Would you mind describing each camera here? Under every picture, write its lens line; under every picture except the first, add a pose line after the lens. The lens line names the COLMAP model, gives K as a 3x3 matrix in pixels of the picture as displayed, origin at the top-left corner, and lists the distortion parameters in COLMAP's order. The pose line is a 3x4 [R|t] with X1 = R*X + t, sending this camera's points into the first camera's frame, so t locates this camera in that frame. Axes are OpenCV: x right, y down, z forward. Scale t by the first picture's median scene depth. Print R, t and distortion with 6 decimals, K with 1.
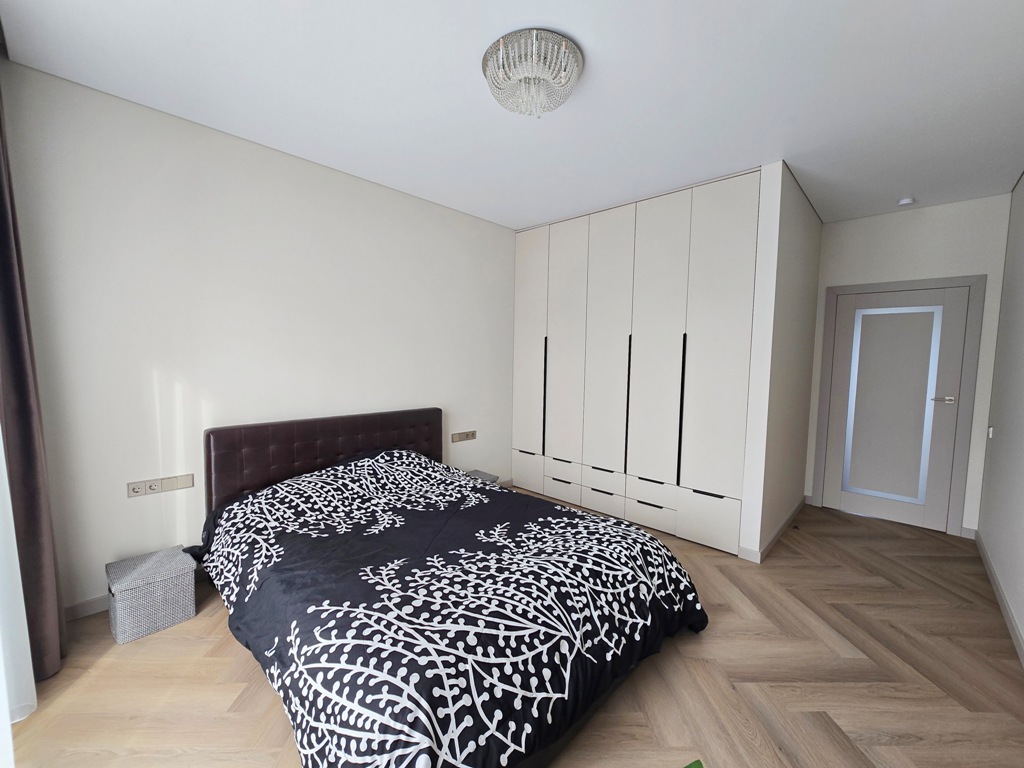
lens RADIAL K [[419.2, 0, 509.4], [0, 419.2, 386.7], [0, 0, 1]] dist [0.010537, -0.000102]
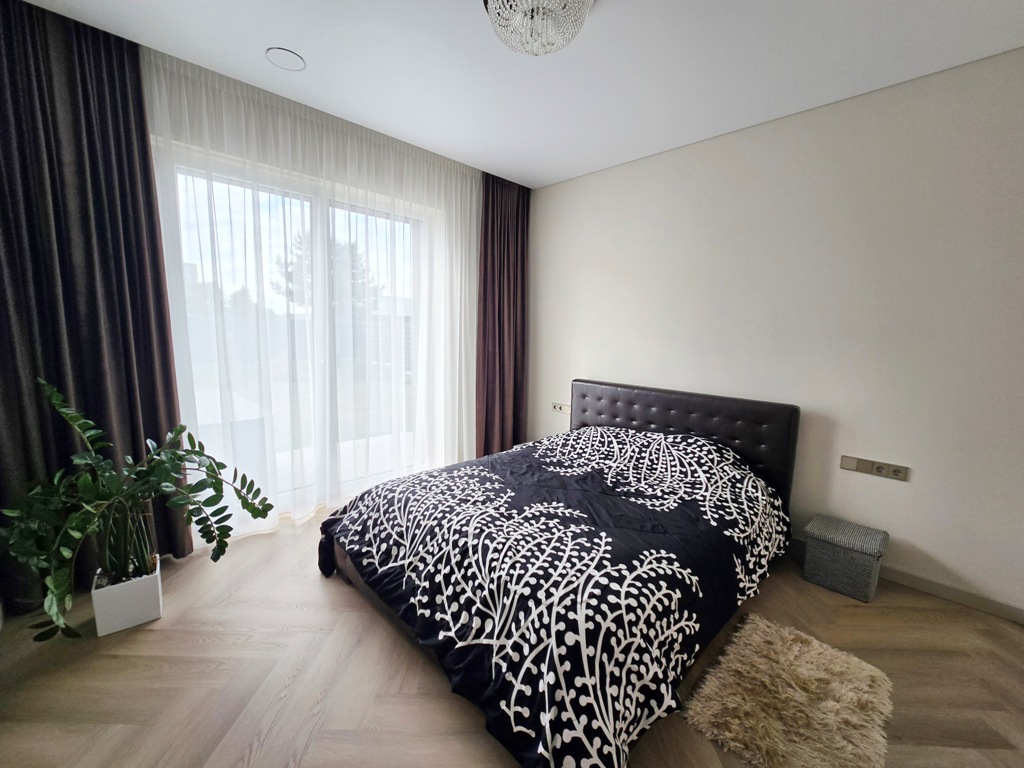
lens RADIAL K [[419.2, 0, 509.4], [0, 419.2, 386.7], [0, 0, 1]] dist [0.010537, -0.000102]
pose [[-0.030847, 0.116862, -0.992669, 1.091770], [-0.096504, 0.988154, 0.119329, -0.038483], [0.994855, 0.099477, -0.019204, 1.086937]]
